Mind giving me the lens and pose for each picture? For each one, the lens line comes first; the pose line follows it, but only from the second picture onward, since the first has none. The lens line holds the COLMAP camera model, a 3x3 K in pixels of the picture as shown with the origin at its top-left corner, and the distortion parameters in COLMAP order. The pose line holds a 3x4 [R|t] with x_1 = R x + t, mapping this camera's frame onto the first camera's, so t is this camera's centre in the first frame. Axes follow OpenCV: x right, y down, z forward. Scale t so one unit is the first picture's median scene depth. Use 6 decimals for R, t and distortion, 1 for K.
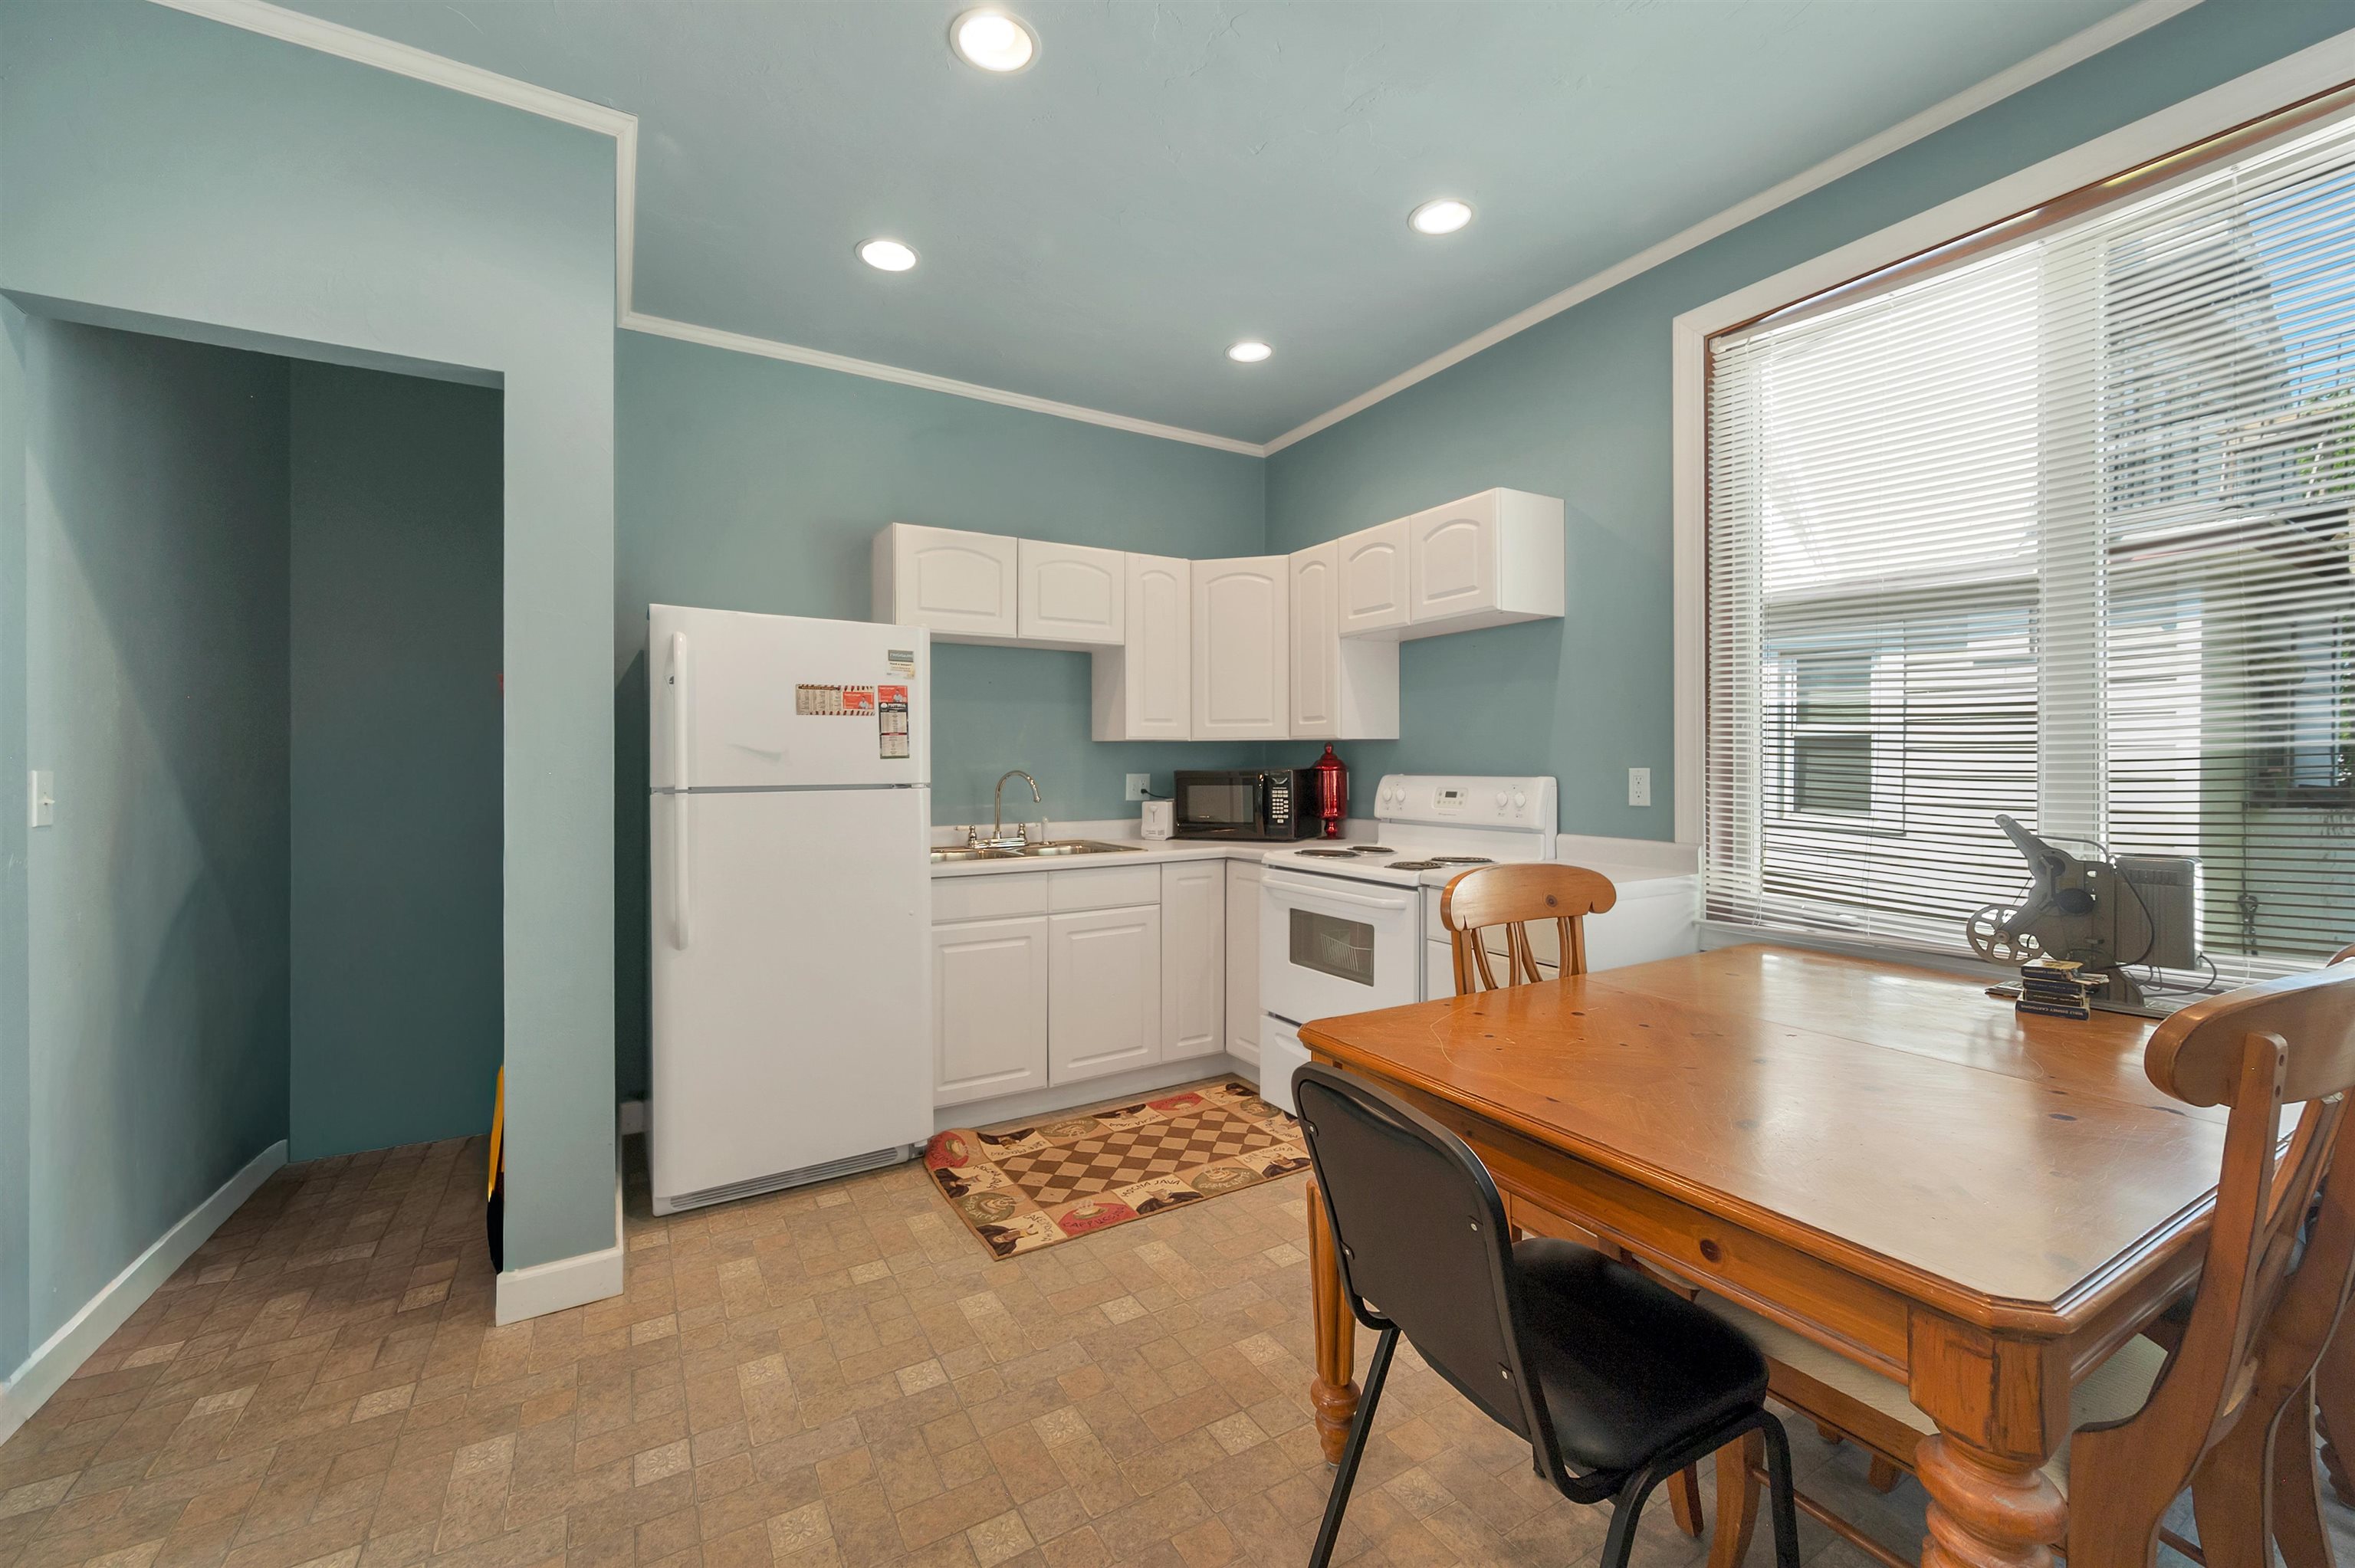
lens RADIAL K [[941.9, 0, 1191.0], [0, 941.9, 762.6], [0, 0, 1]] dist [0.005964, -0.001362]
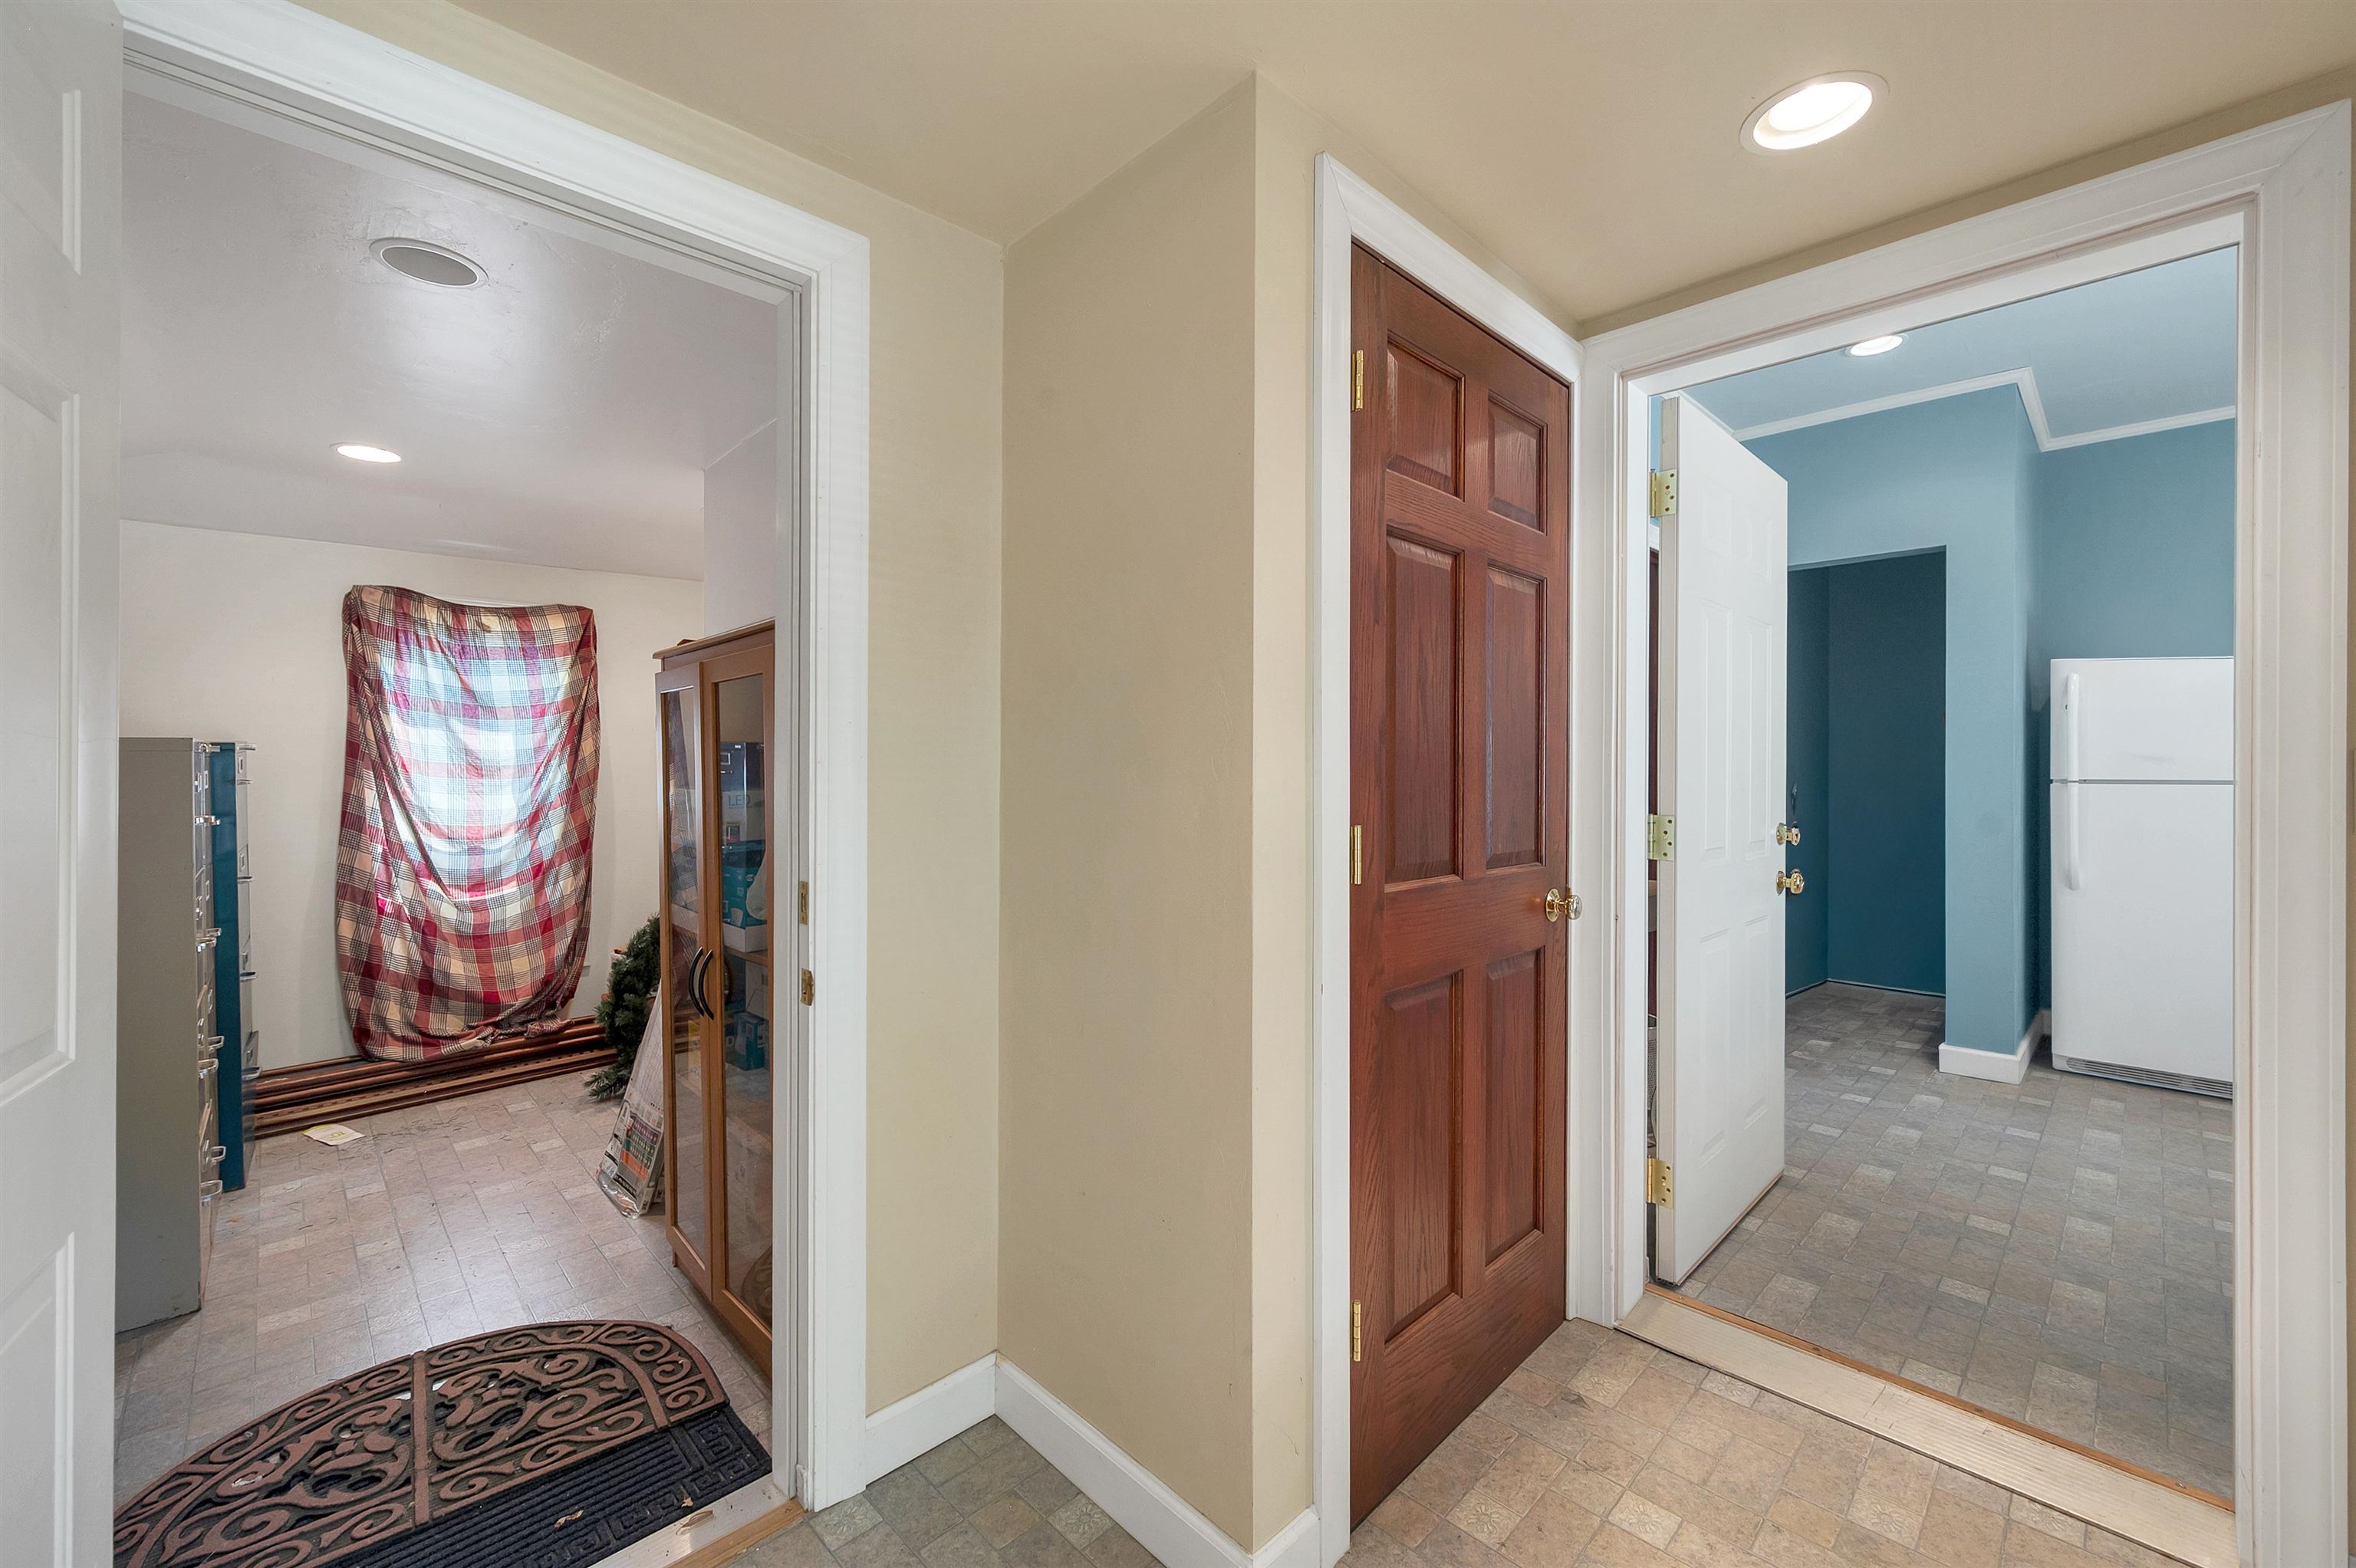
lens RADIAL K [[942.3, 0, 1165.0], [0, 942.3, 768.6], [0, 0, 1]] dist [0.005964, -0.001362]
pose [[0.220018, 0.005021, -0.975483, 0.479525], [-0.001484, 0.999987, 0.004812, 0.003741], [0.975495, 0.000389, 0.220023, -0.576729]]
